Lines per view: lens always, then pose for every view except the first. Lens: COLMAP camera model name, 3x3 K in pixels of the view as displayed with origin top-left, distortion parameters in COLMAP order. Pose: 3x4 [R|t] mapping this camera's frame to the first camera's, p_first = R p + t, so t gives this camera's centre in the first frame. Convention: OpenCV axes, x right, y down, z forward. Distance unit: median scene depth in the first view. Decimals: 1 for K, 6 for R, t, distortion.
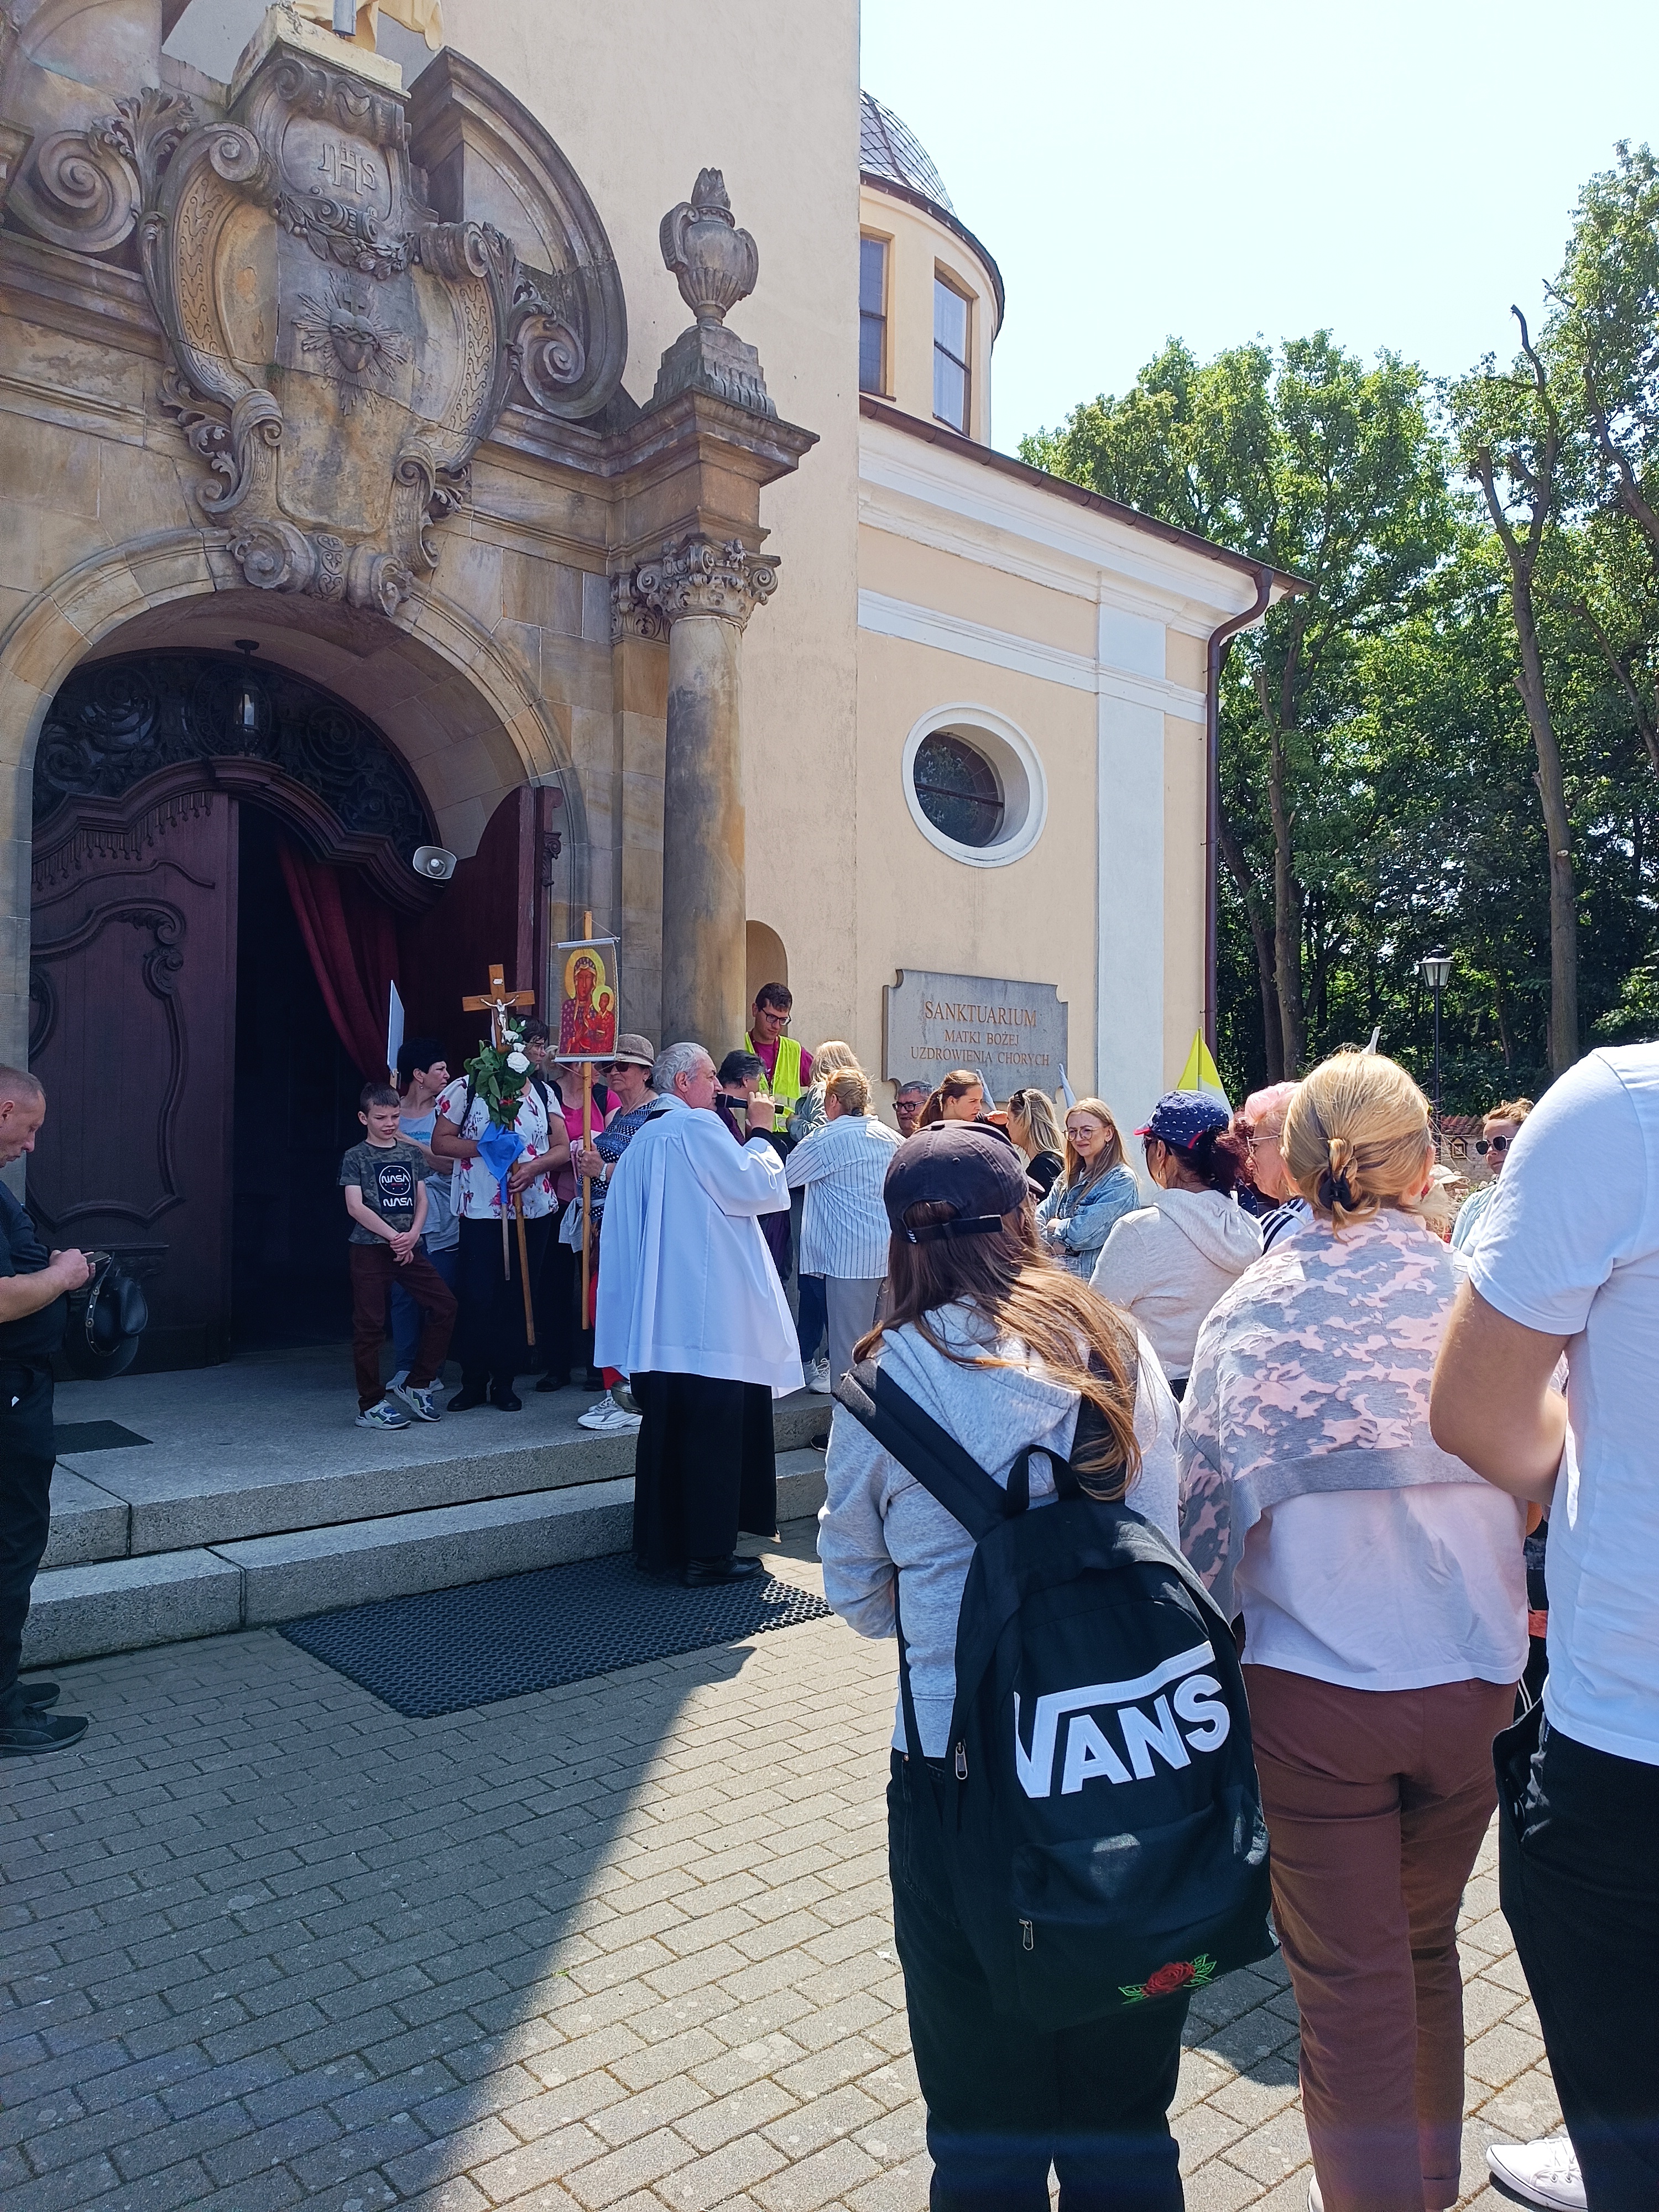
lens RADIAL K [[1567.3, 0, 822.7], [0, 1567.3, 1106.1], [0, 0, 1]] dist [0.018495, -0.016135]
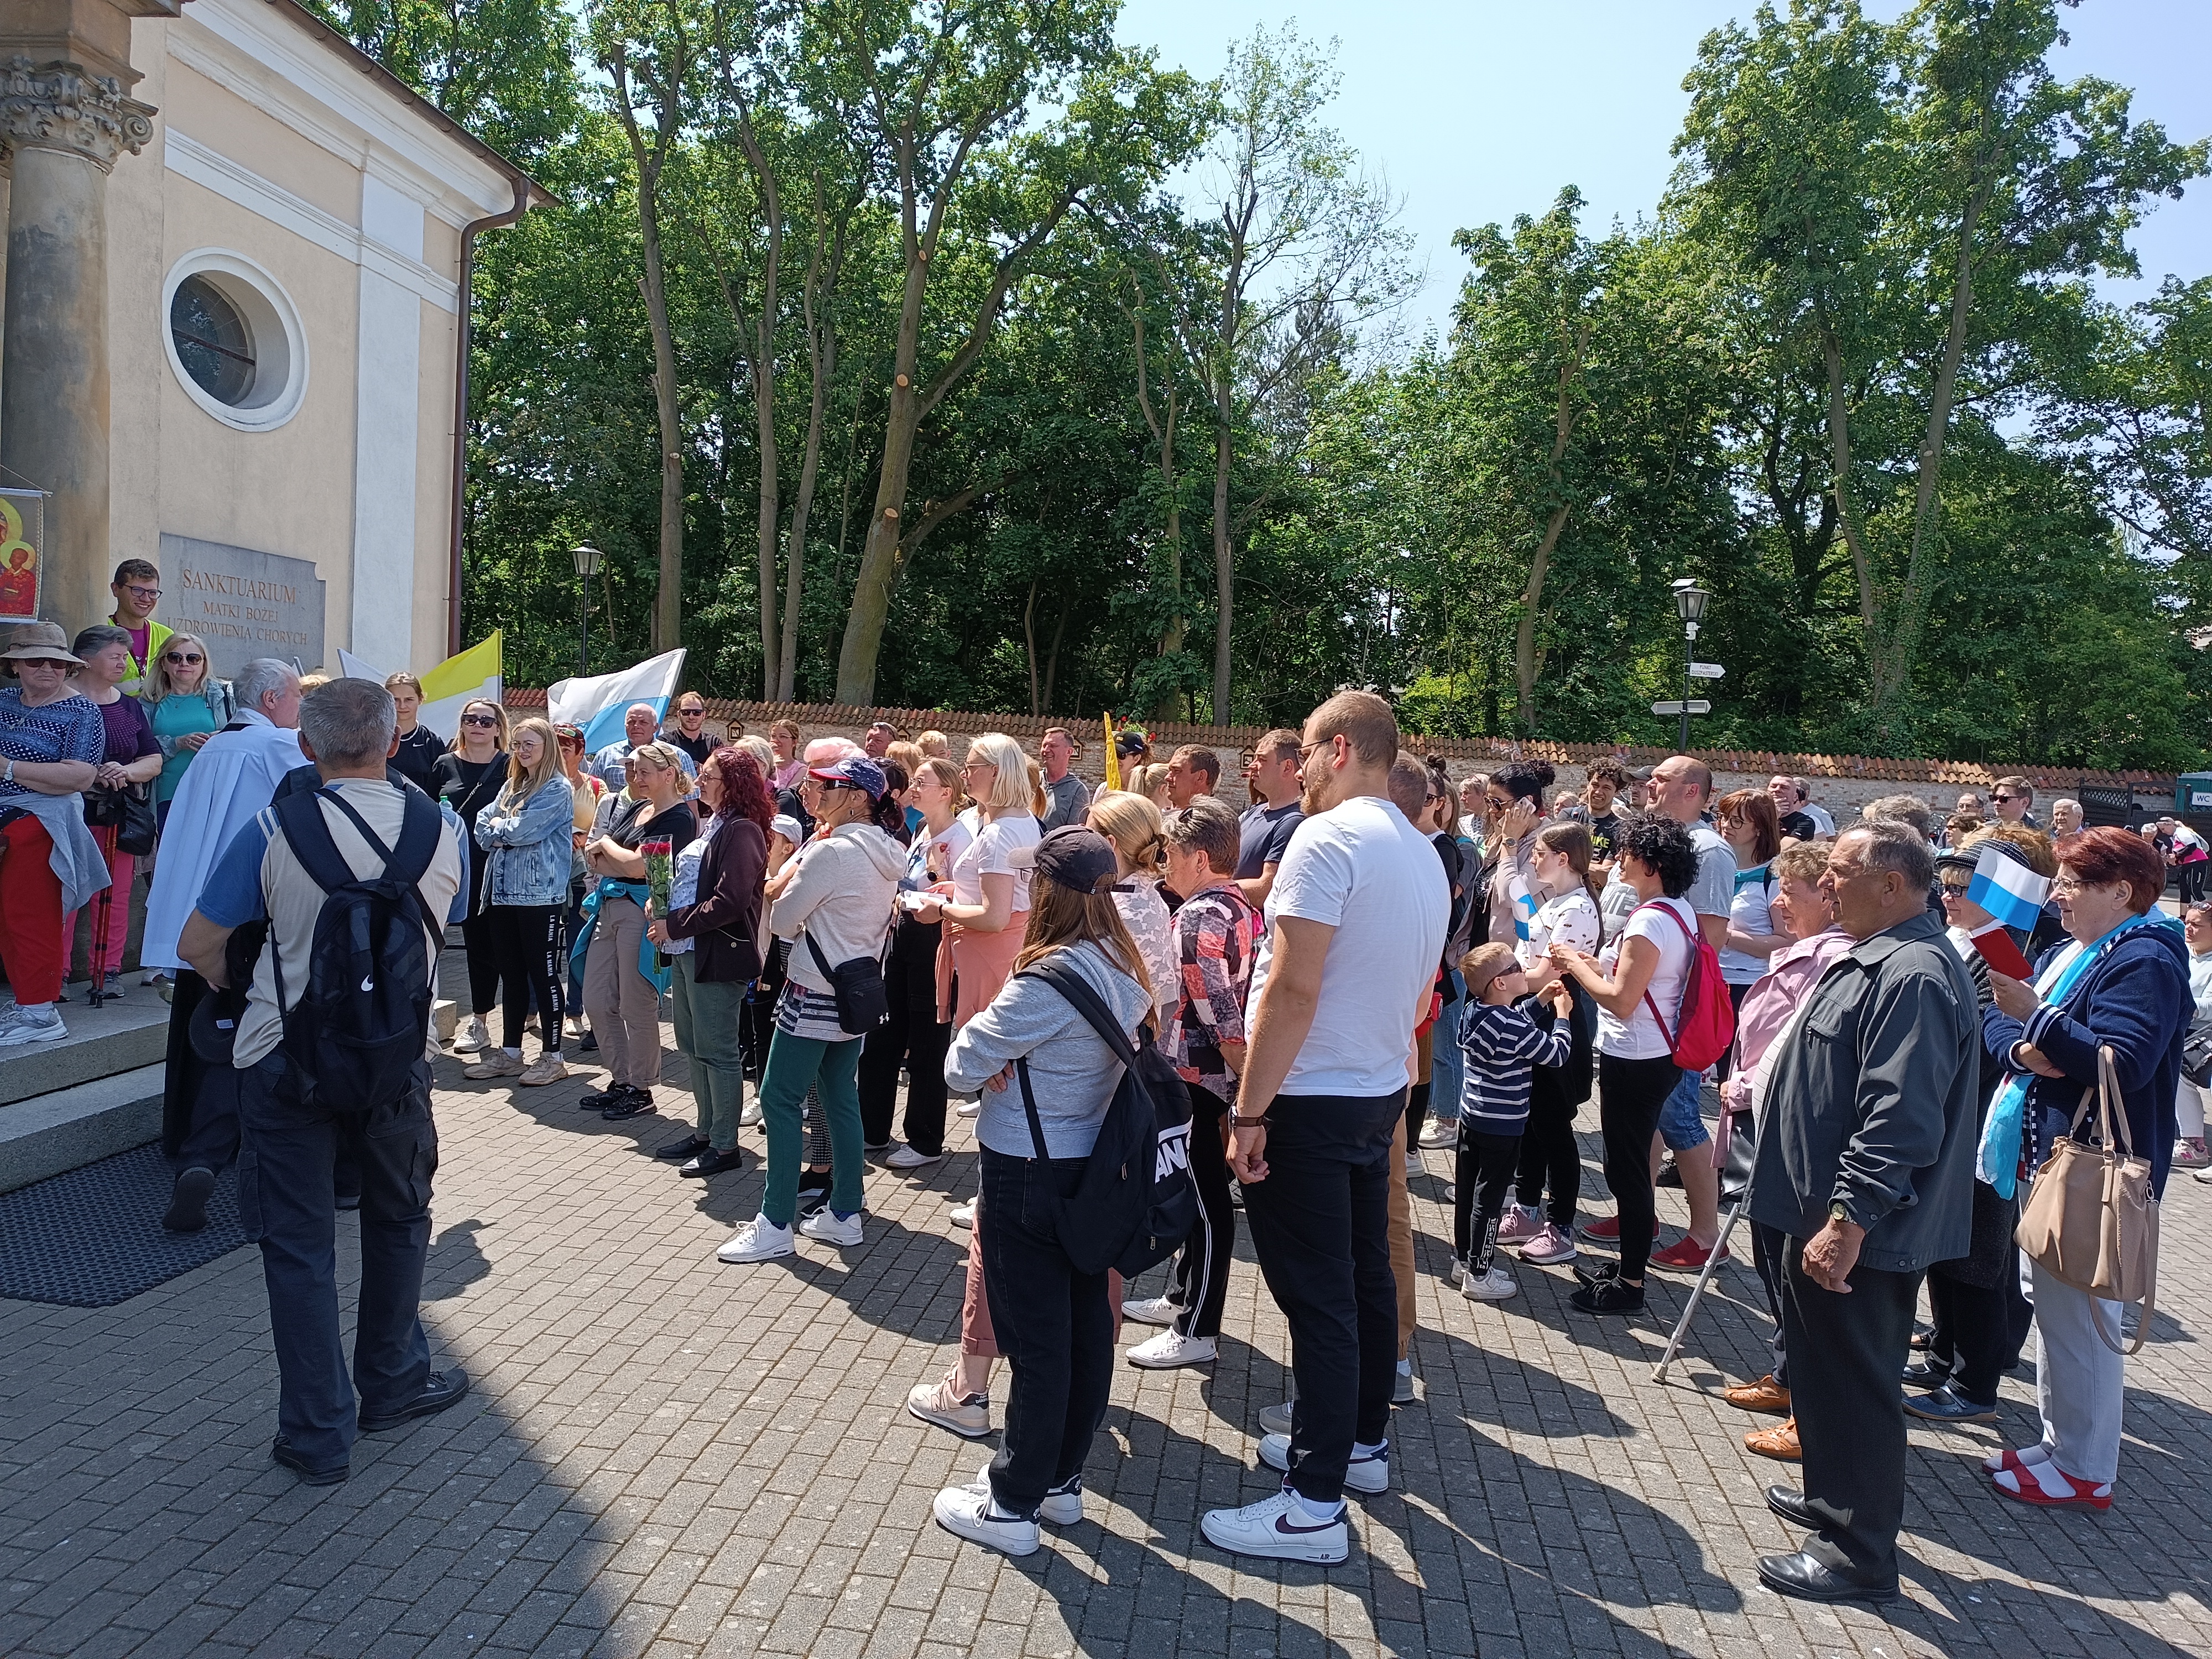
lens RADIAL K [[1567.3, 0, 1103.1], [0, 1567.3, 828.1], [0, 0, 1]] dist [0.018495, -0.016135]
pose [[0.731631, -0.004512, 0.681686, -0.256649], [-0.066082, 0.994799, 0.077509, -0.032896], [-0.678490, -0.101755, 0.727528, -0.108629]]
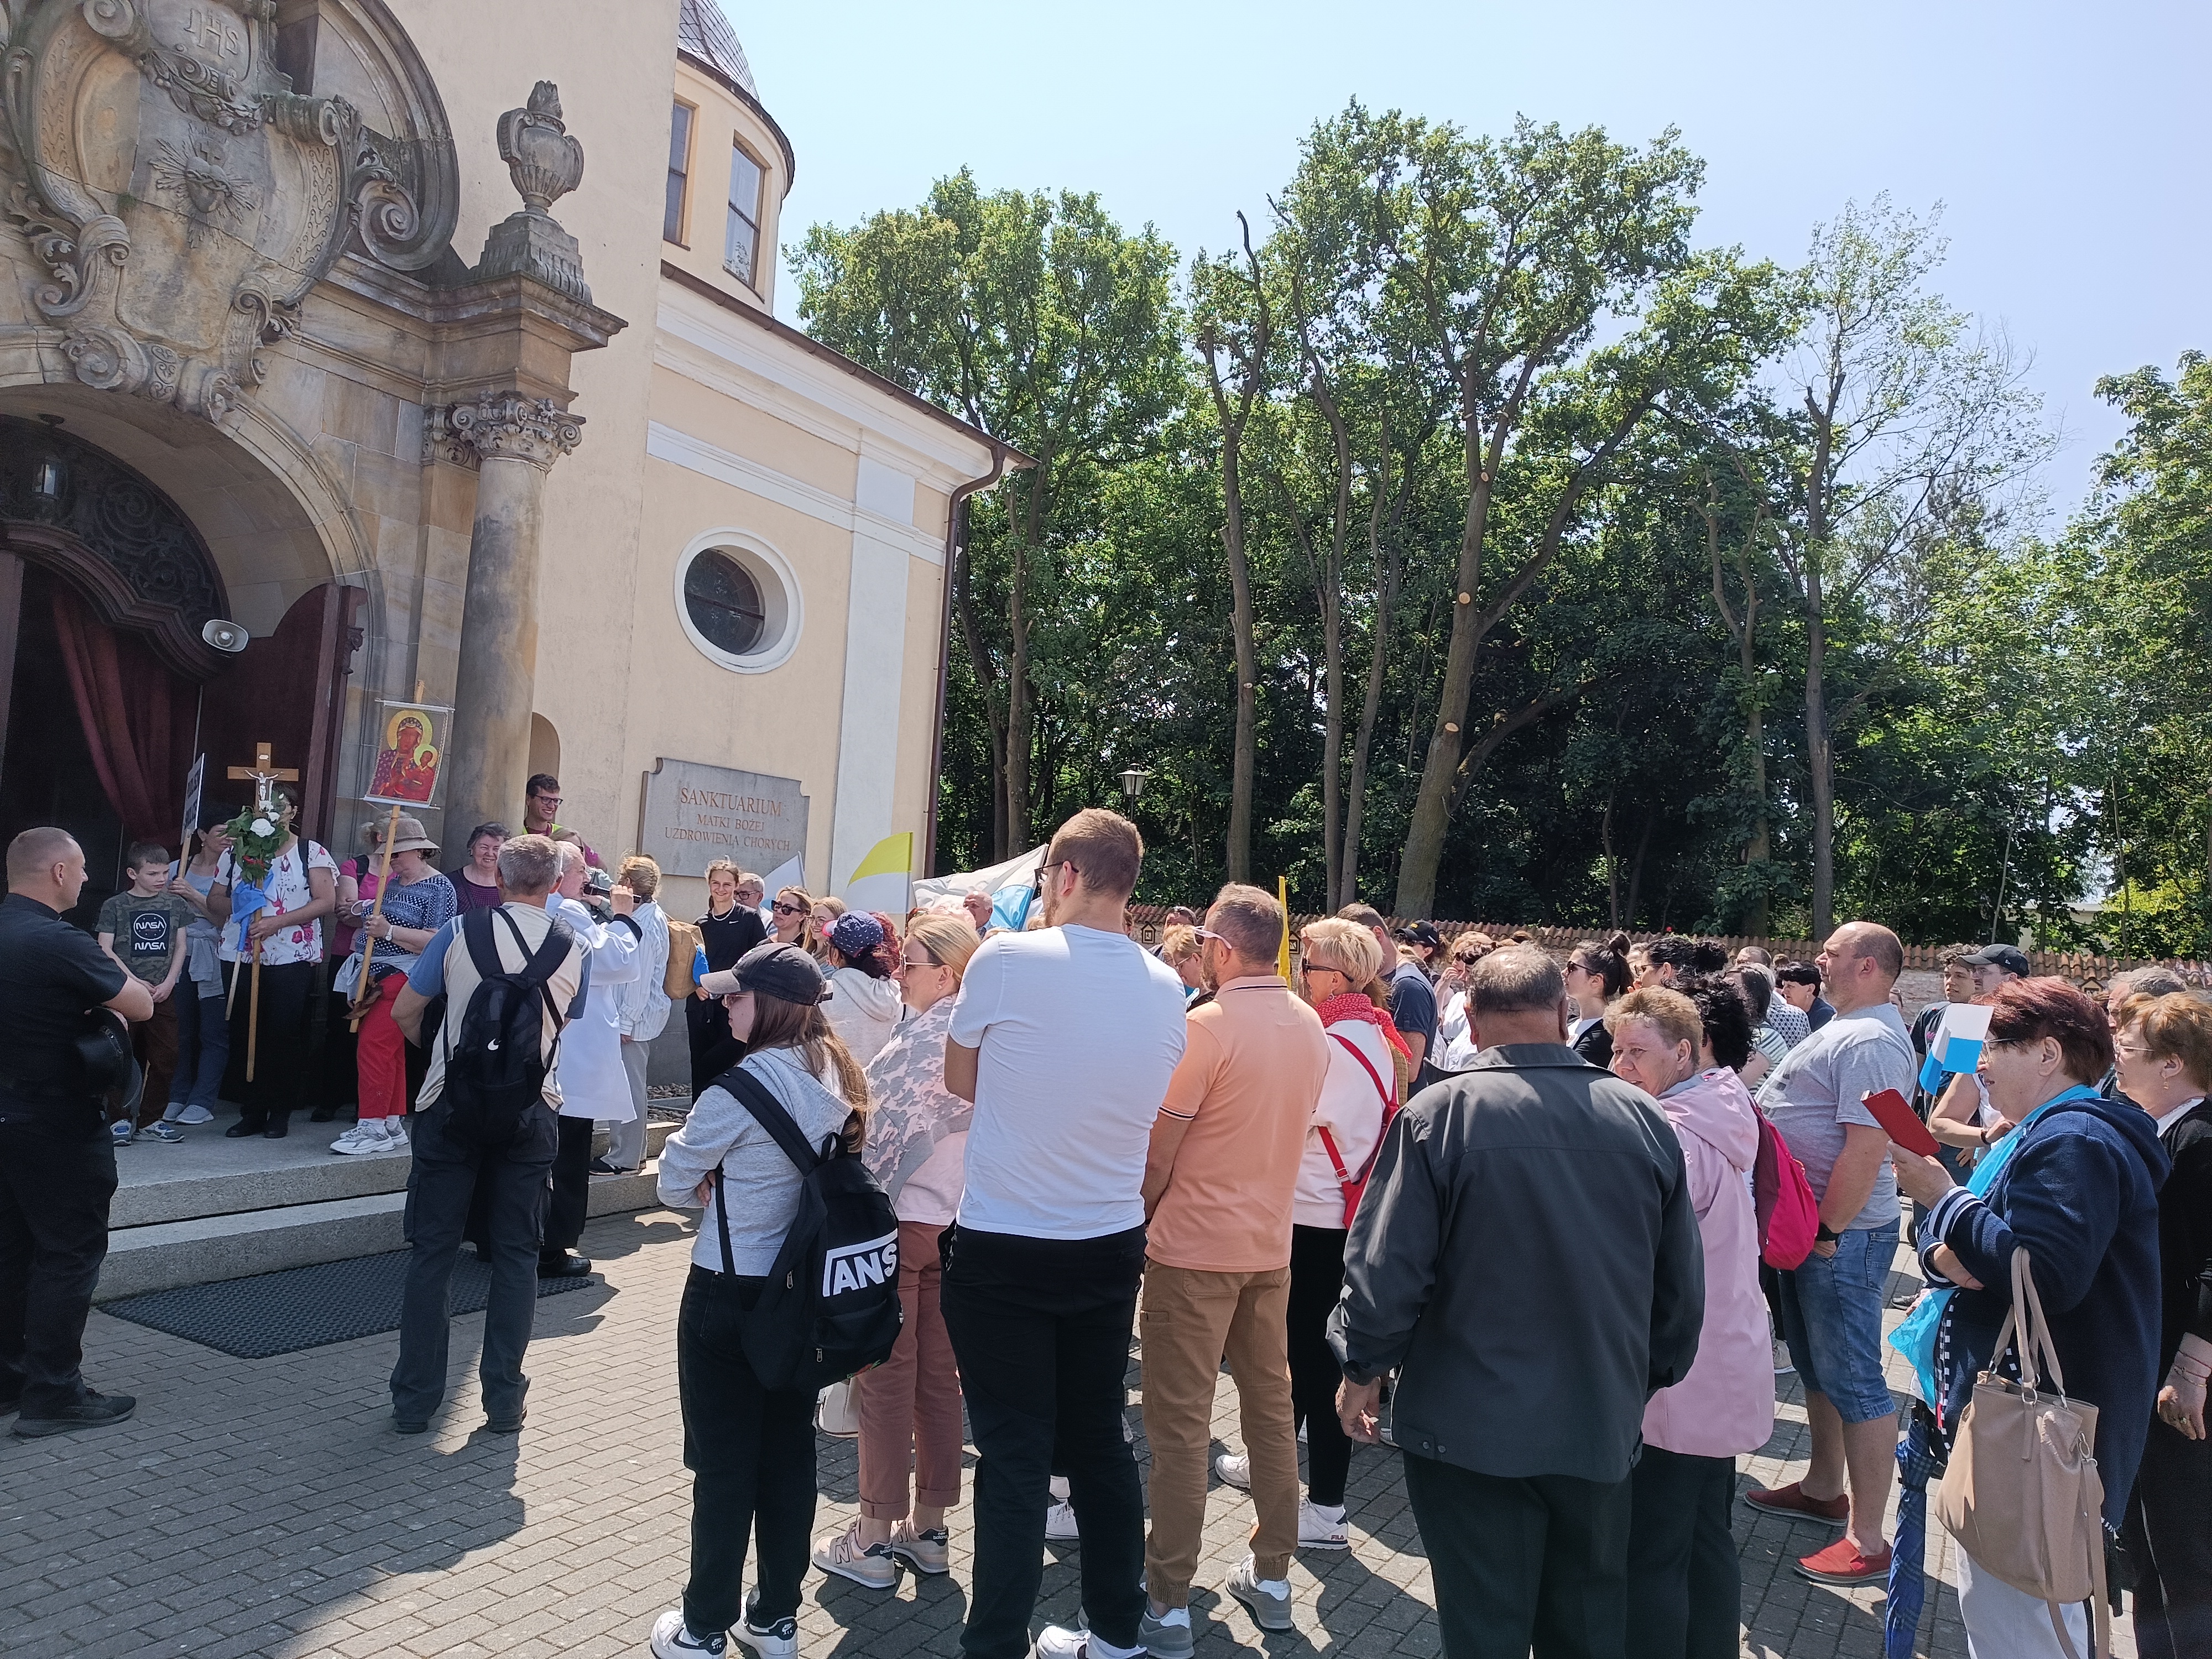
lens RADIAL K [[1567.3, 0, 1113.2], [0, 1567.3, 828.2], [0, 0, 1]] dist [0.018495, -0.016135]
pose [[0.938760, 0.070828, 0.337215, -0.031476], [-0.061544, 0.997375, -0.038159, -0.020558], [-0.339032, 0.015069, 0.940654, -0.242755]]
